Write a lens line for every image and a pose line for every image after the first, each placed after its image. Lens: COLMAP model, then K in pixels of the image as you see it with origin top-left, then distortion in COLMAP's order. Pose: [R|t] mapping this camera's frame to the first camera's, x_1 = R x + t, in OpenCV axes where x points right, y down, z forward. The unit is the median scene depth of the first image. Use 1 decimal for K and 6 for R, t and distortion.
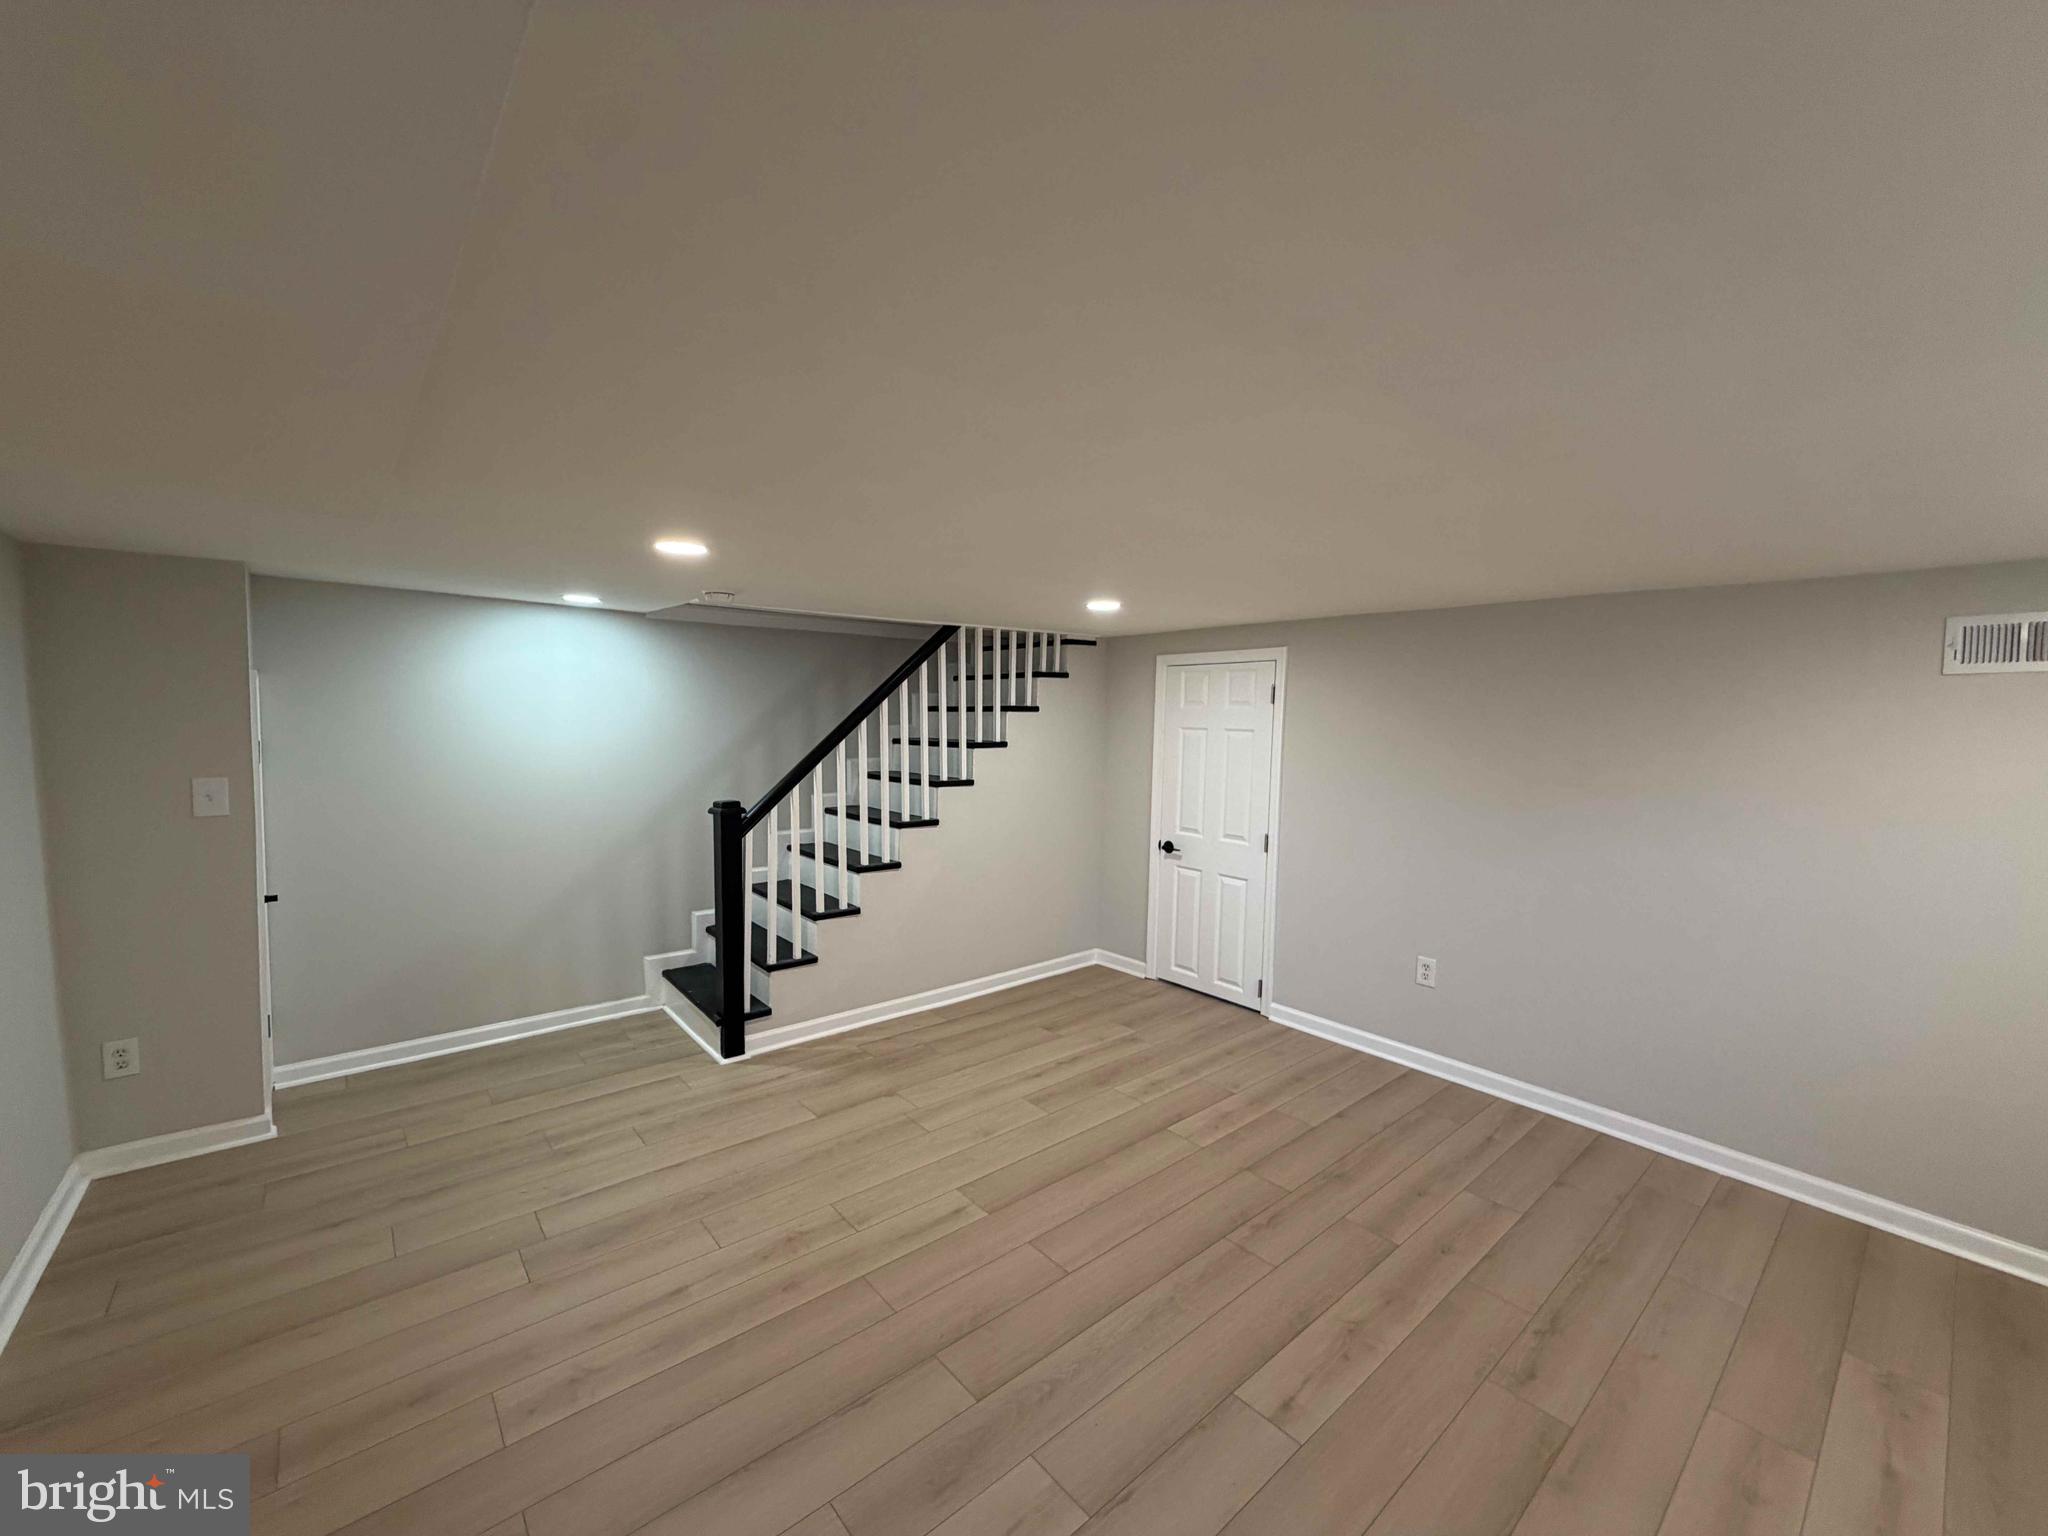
lens RADIAL K [[818.0, 0, 1024.0], [0, 818.0, 768.0], [0, 0, 1]] dist [-0.002726, -0.000139]
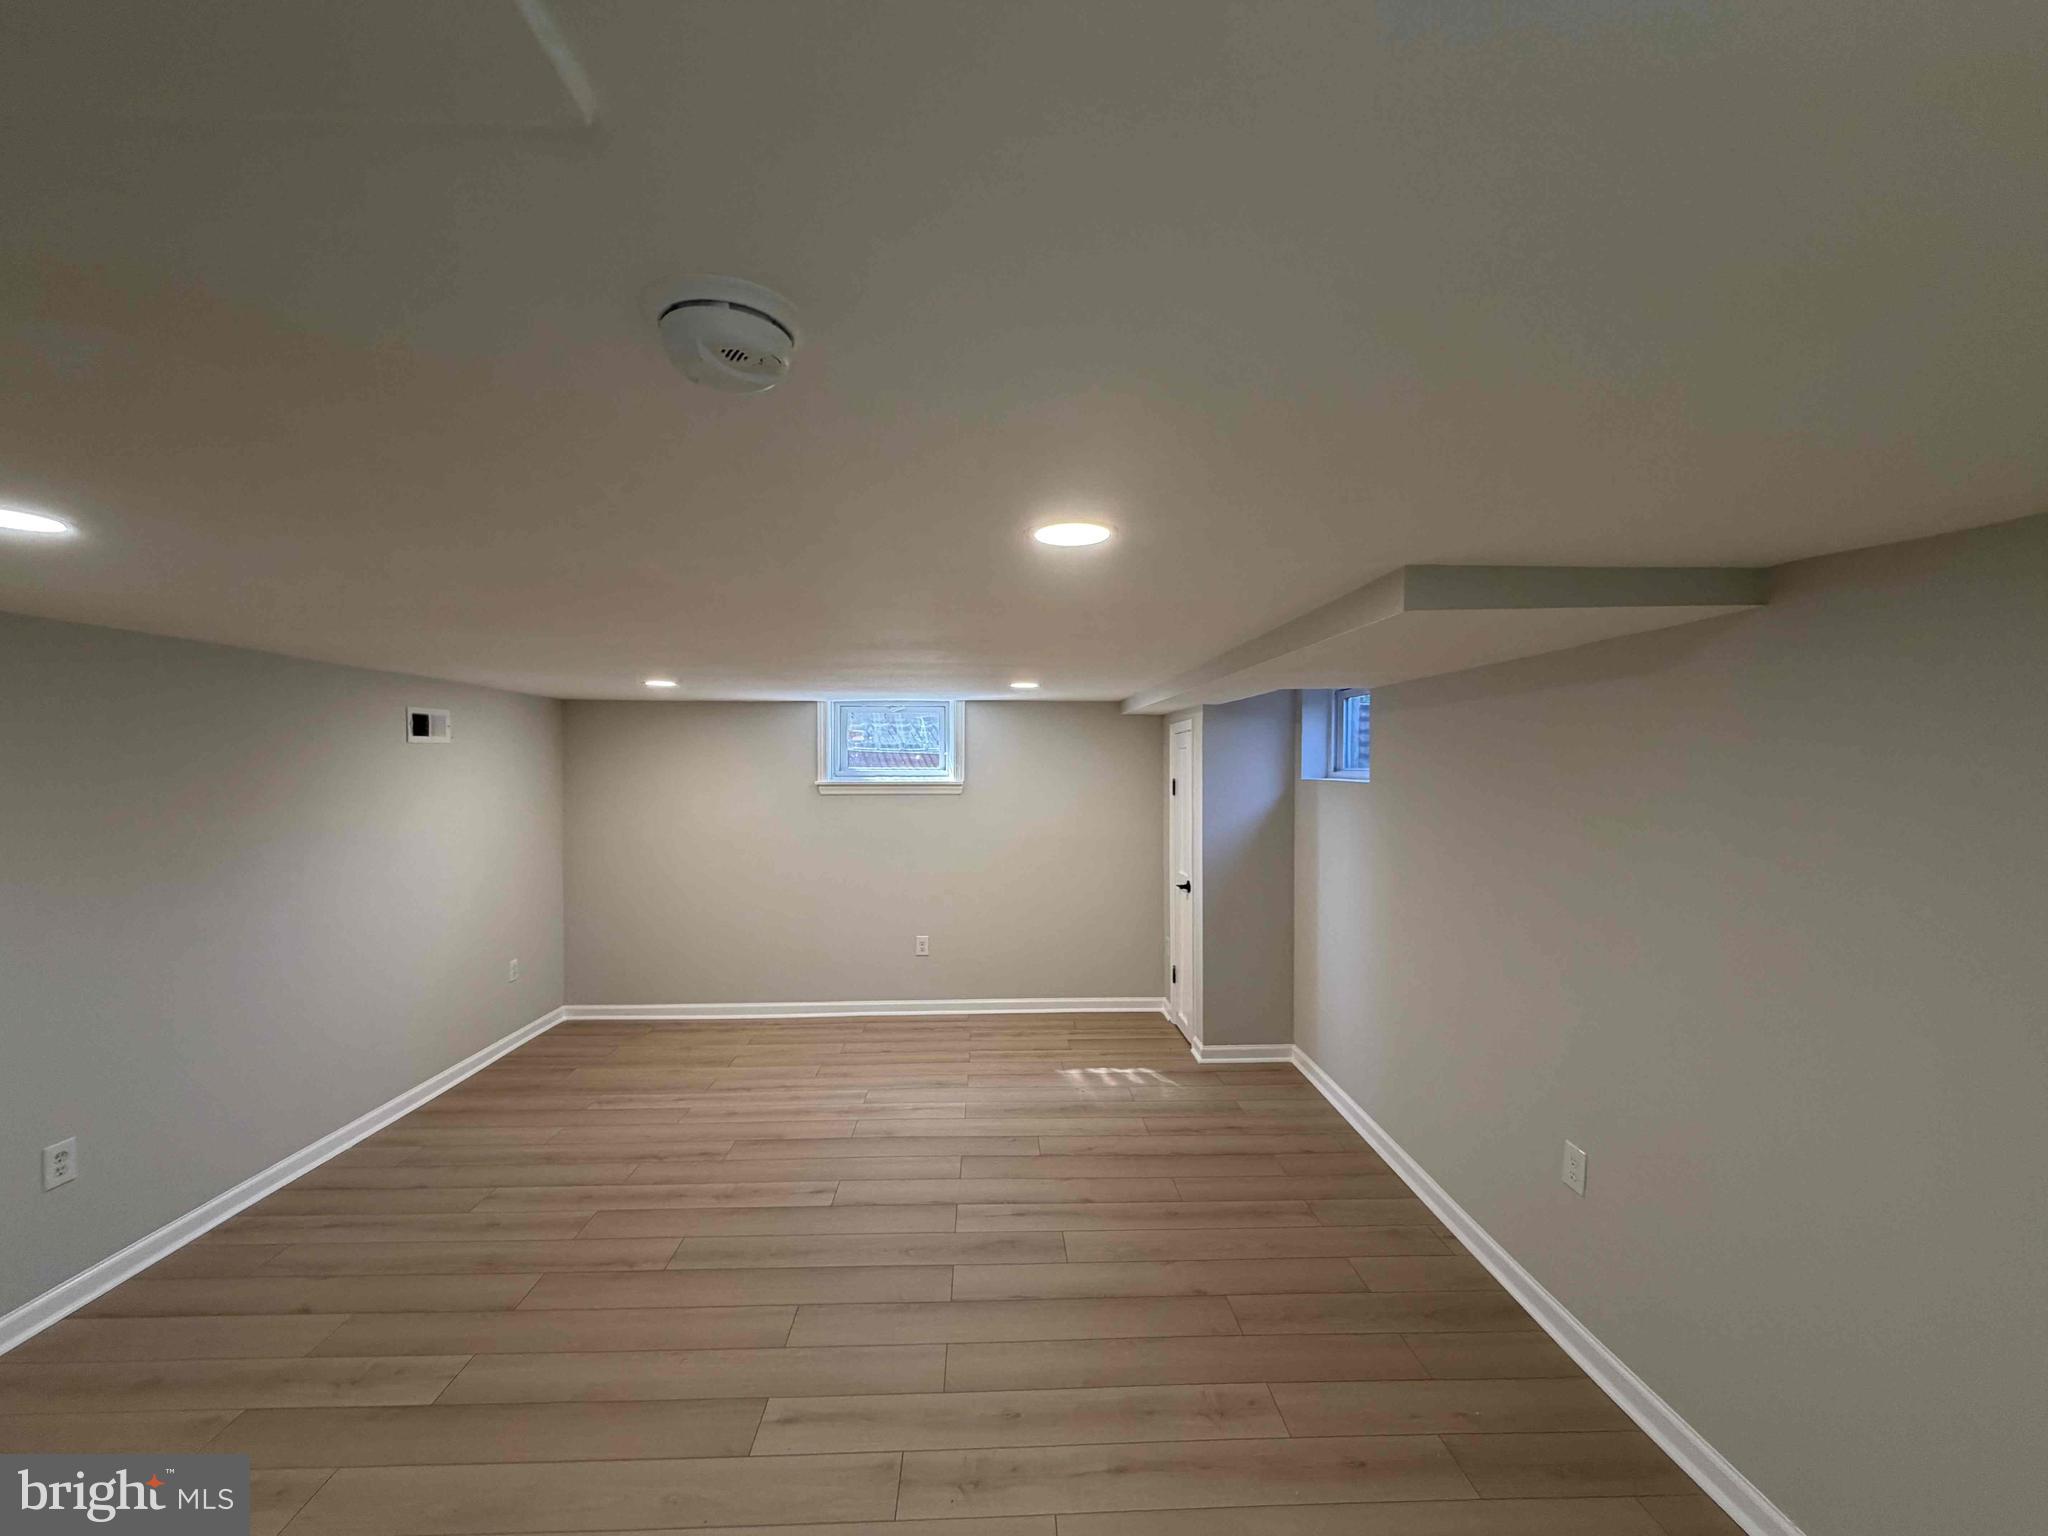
lens RADIAL K [[818.0, 0, 1024.0], [0, 818.0, 768.0], [0, 0, 1]] dist [-0.002726, -0.000139]
pose [[-0.787726, -0.019102, 0.615730, -0.791825], [0.028662, 0.997300, 0.067607, -0.139947], [-0.615359, 0.070904, -0.785052, 1.550205]]
